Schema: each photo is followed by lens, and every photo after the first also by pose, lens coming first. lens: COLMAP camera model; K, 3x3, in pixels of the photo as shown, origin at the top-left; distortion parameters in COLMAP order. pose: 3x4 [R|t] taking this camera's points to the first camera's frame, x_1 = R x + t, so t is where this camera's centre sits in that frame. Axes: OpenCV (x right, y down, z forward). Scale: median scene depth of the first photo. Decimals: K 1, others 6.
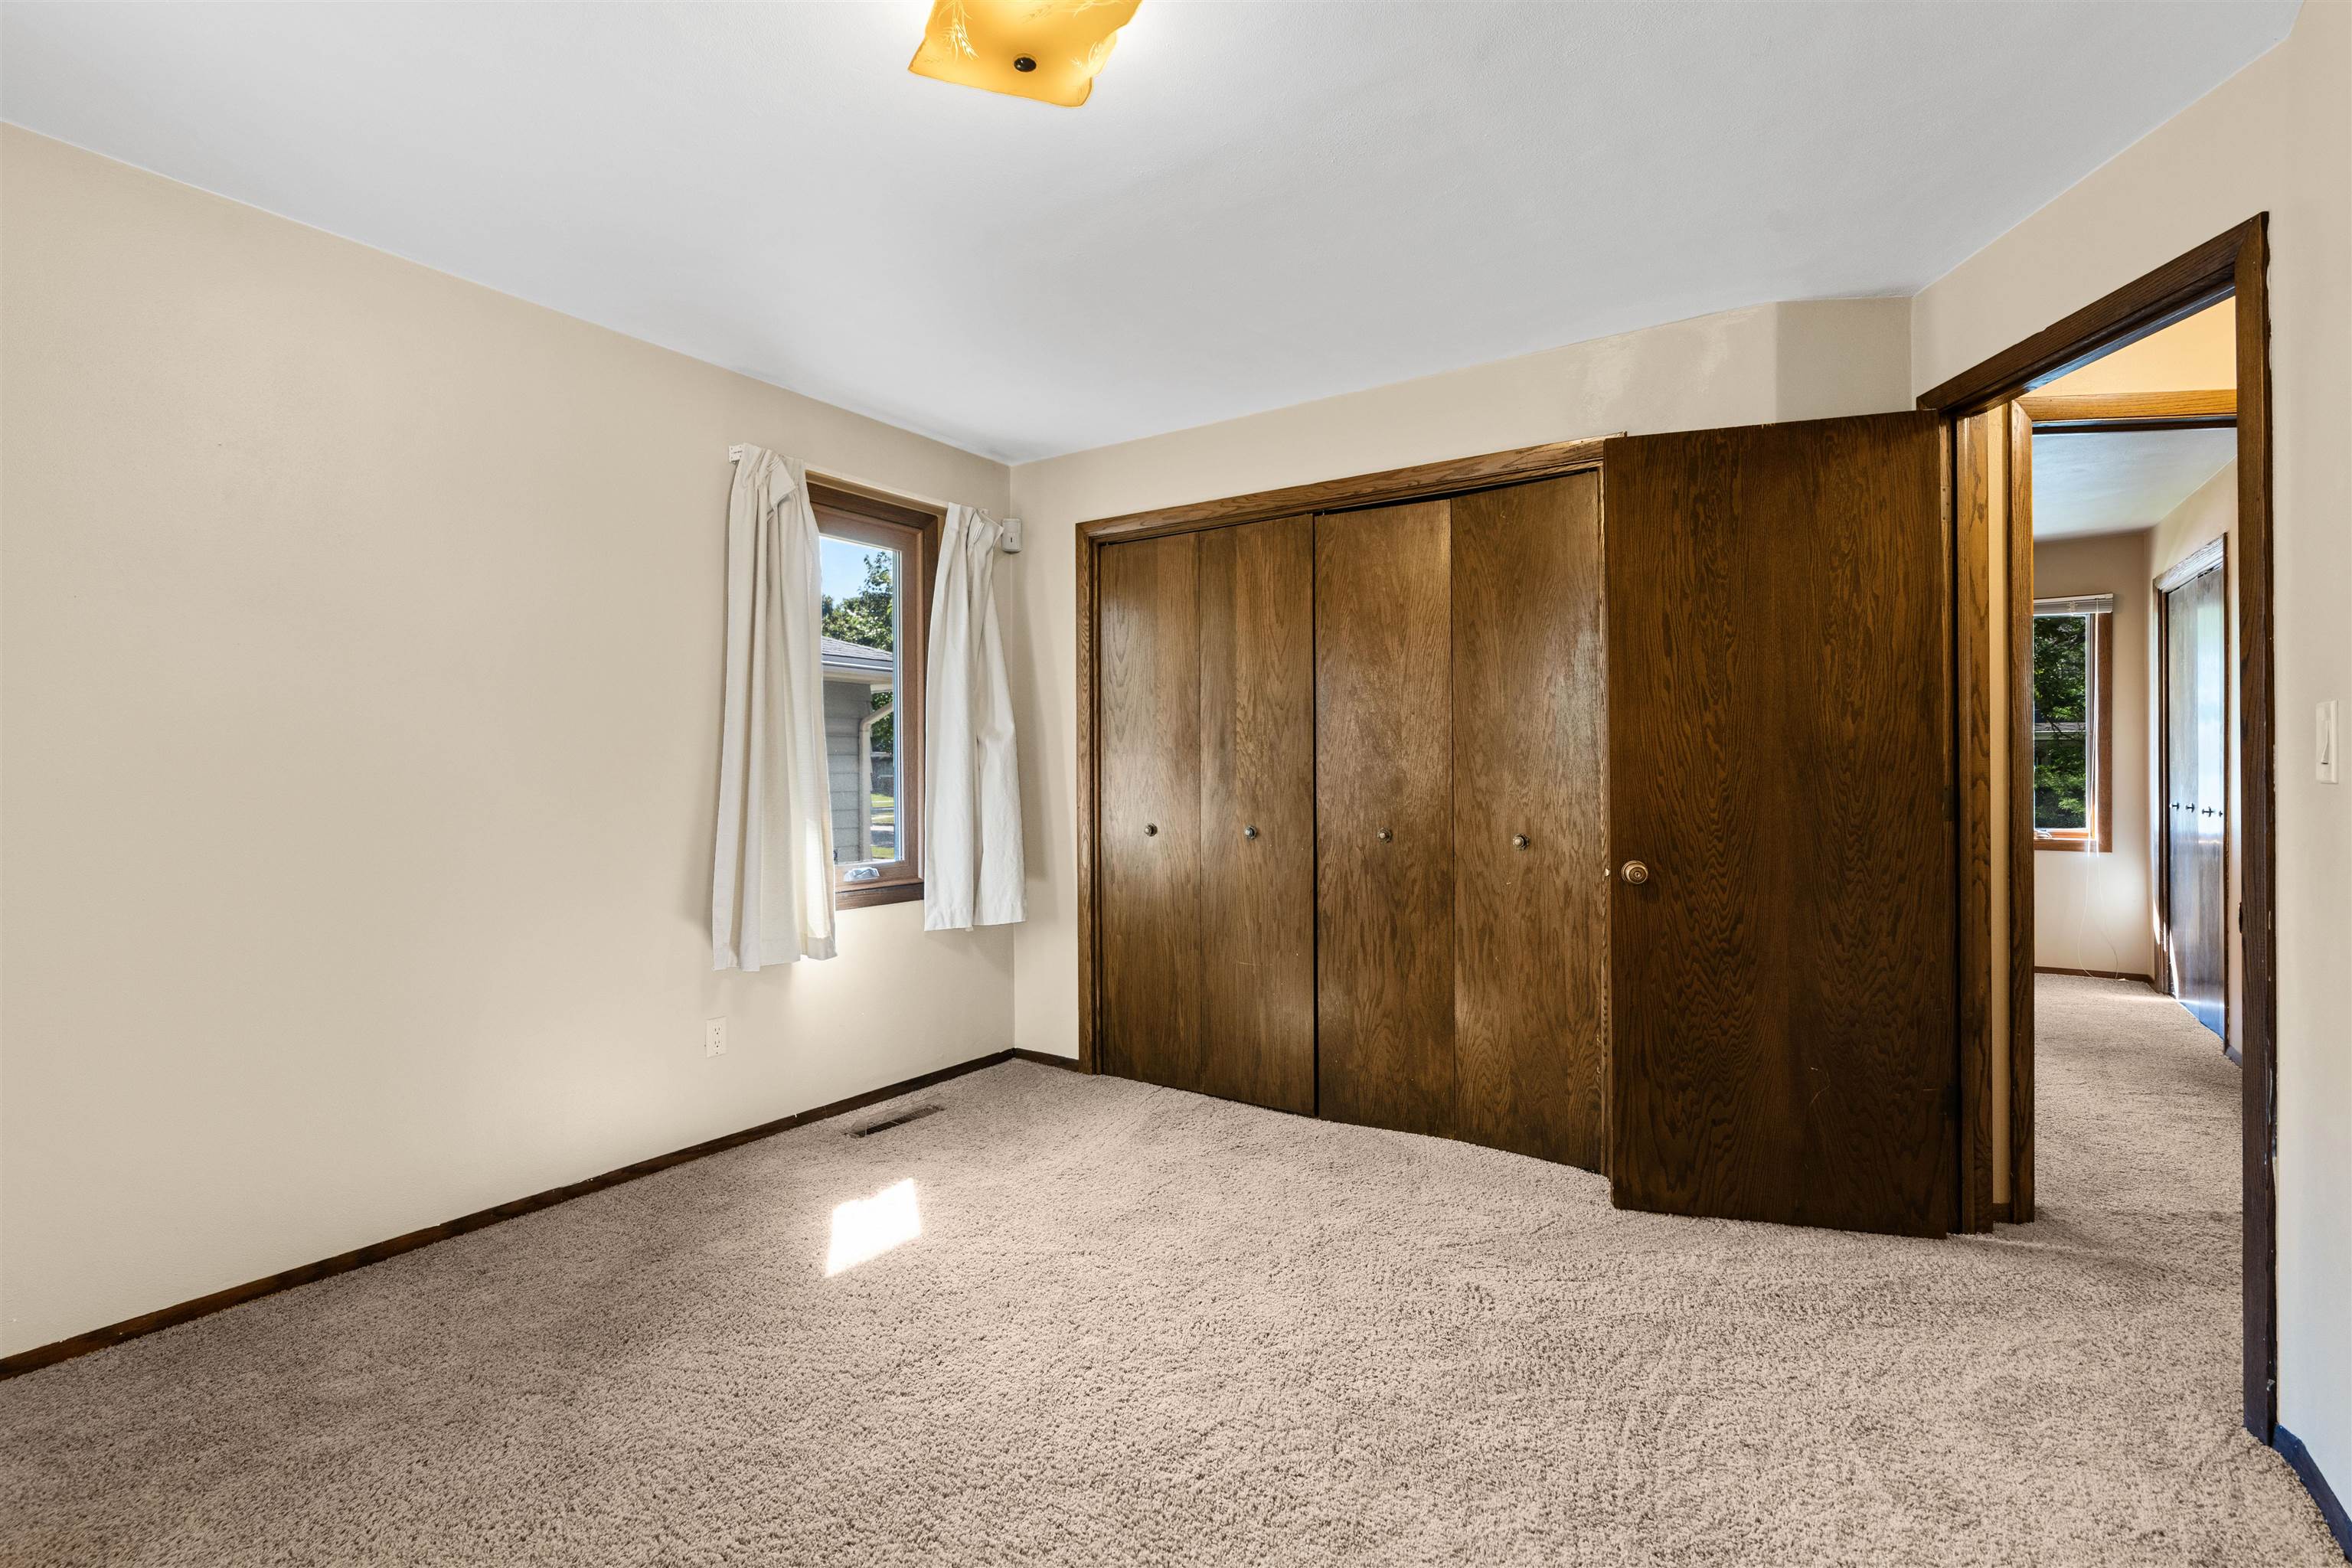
lens RADIAL K [[1068.1, 0, 1165.7], [0, 1068.1, 788.5], [0, 0, 1]] dist [-0.010776, 0.003526]
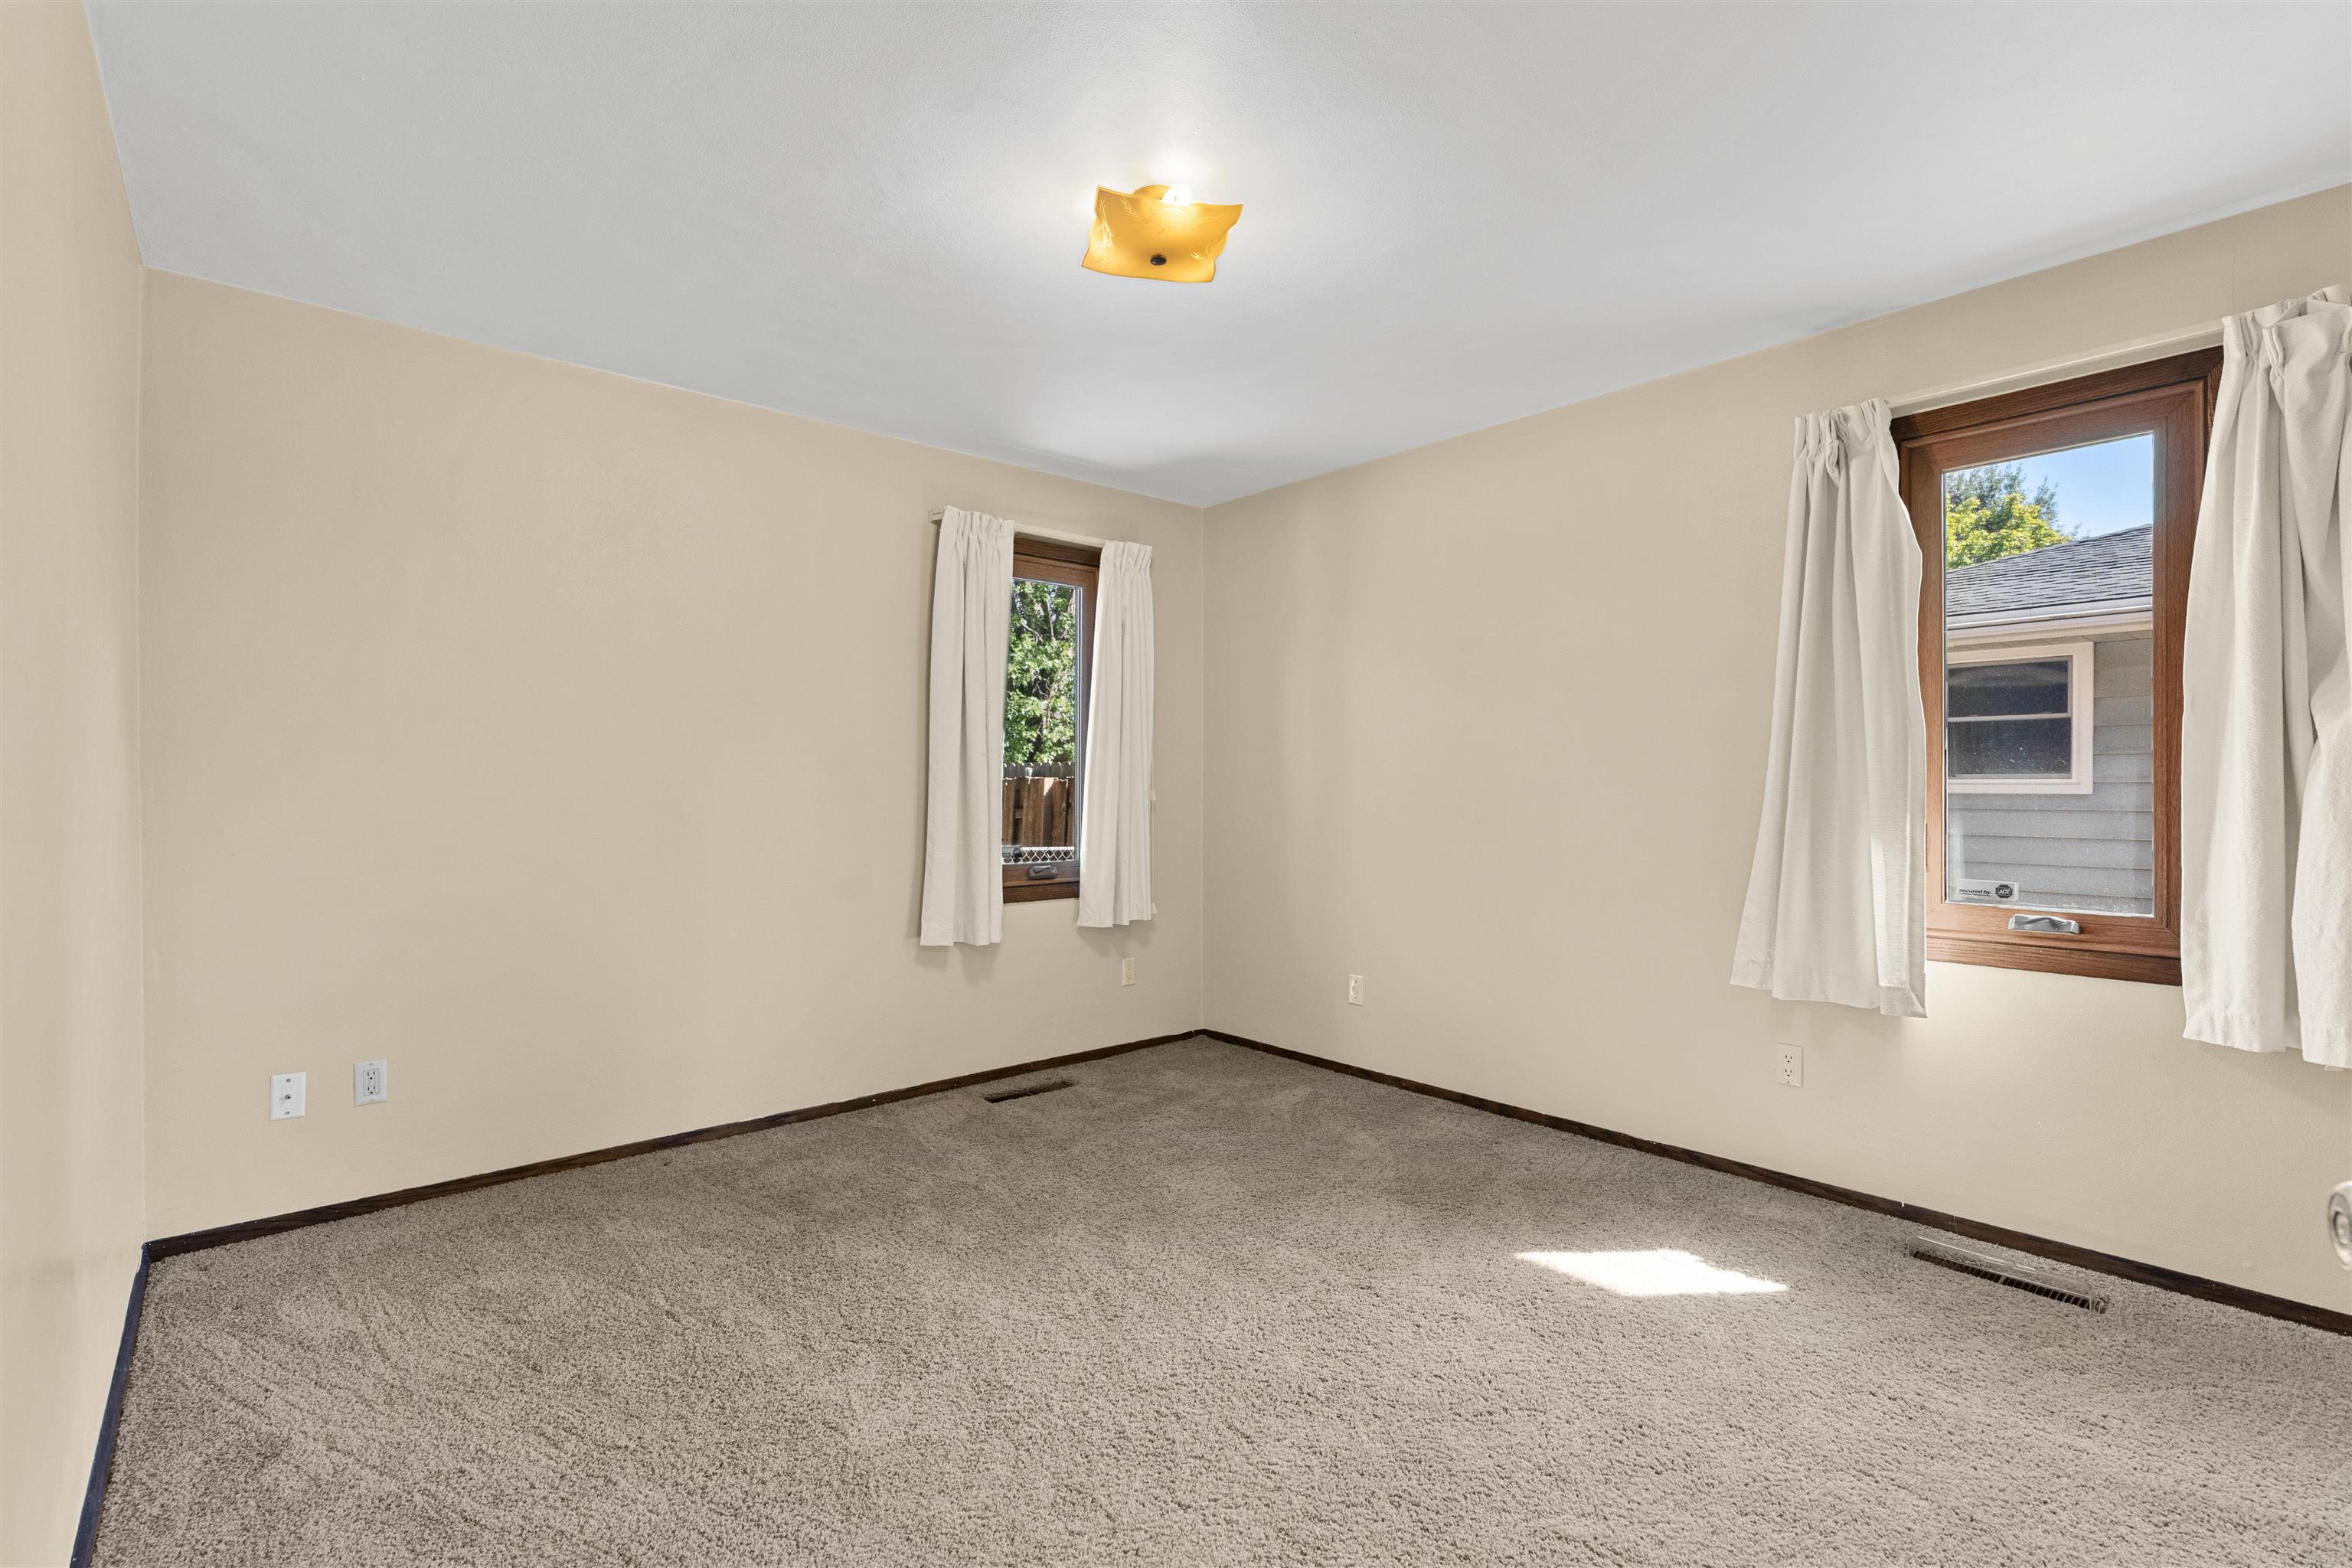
lens RADIAL K [[1068.1, 0, 1167.5], [0, 1068.1, 790.6], [0, 0, 1]] dist [-0.010776, 0.003526]
pose [[-0.316598, 0.008054, -0.948526, 0.621241], [0.019300, 0.999812, 0.002048, -0.023563], [0.948363, -0.017658, -0.316694, 0.750292]]
